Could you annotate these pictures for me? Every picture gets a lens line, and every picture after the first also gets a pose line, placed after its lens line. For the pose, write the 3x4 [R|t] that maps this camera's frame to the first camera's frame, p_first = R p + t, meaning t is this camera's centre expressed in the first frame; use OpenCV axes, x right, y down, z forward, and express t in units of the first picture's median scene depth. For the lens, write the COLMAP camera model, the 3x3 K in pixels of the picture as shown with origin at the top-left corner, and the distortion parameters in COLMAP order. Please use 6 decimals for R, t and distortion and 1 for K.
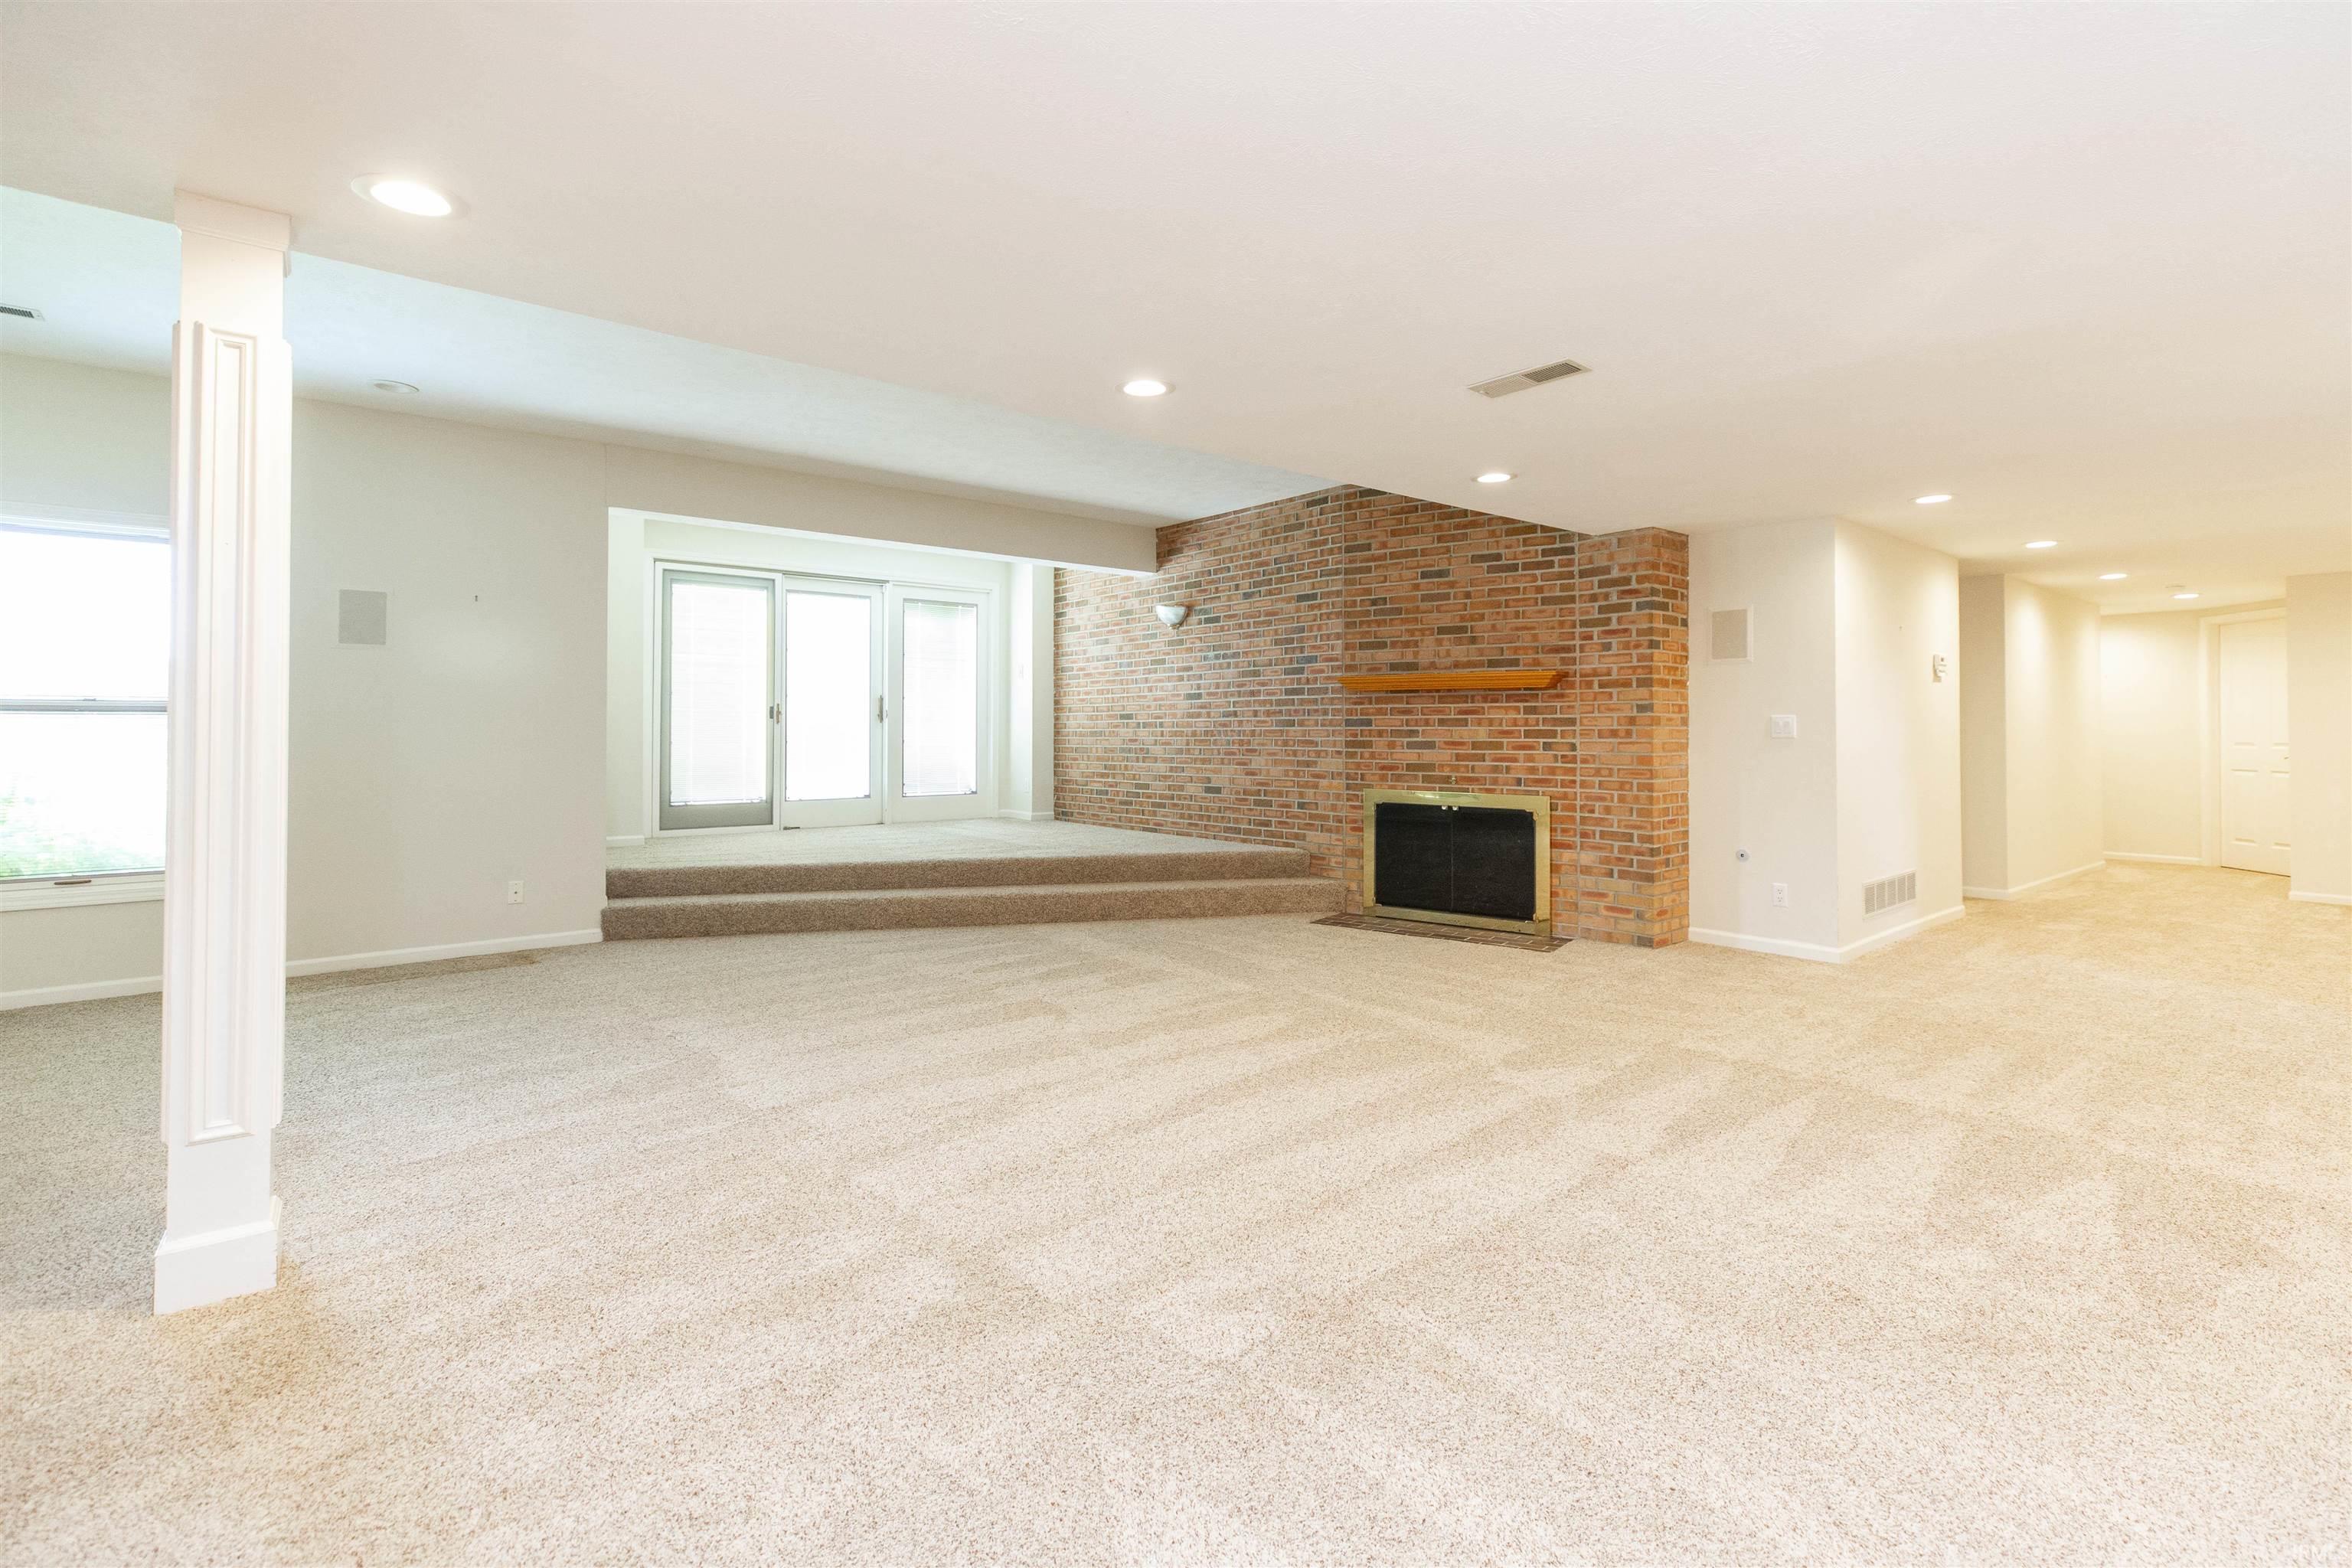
lens RADIAL K [[1077.3, 0, 1186.0], [0, 1077.3, 714.0], [0, 0, 1]] dist [0.001319, -0.000009]
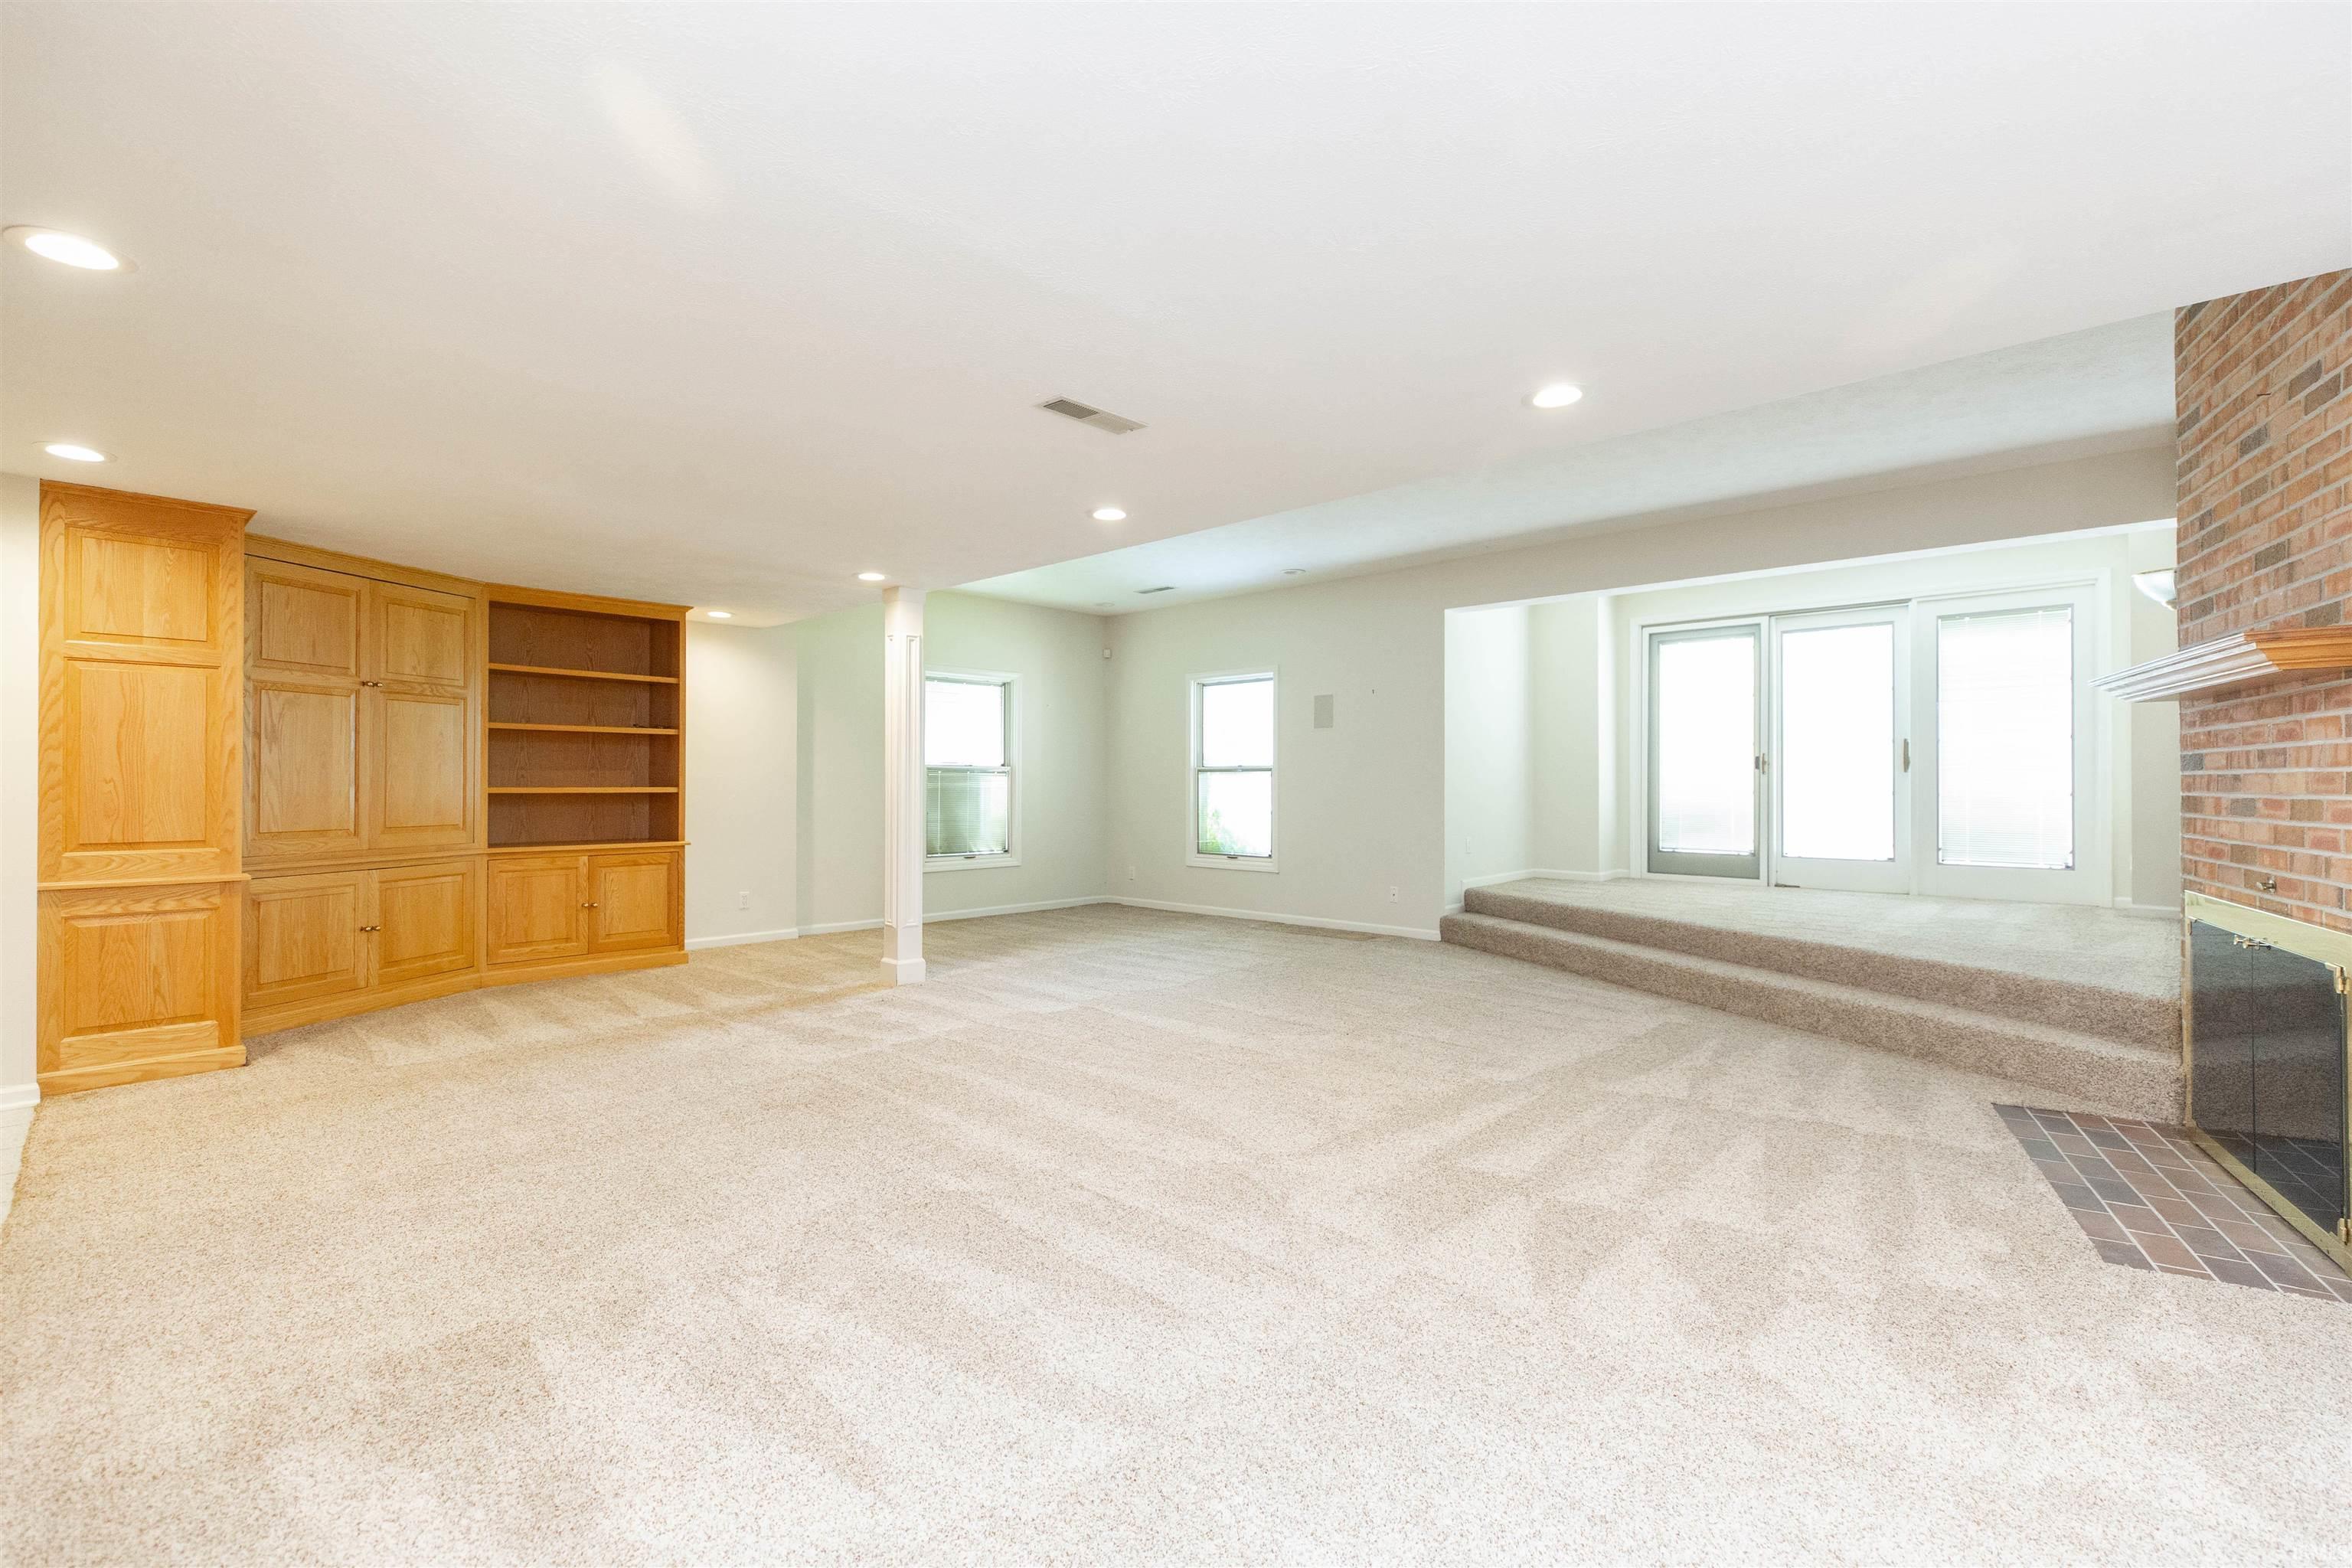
lens RADIAL K [[1080.3, 0, 1178.5], [0, 1080.3, 776.2], [0, 0, 1]] dist [0.002591, 0.000120]
pose [[0.098774, -0.007090, -0.995085, 0.555768], [0.013016, 0.999898, -0.005833, 0.010138], [0.995025, -0.012376, 0.098857, 0.417094]]
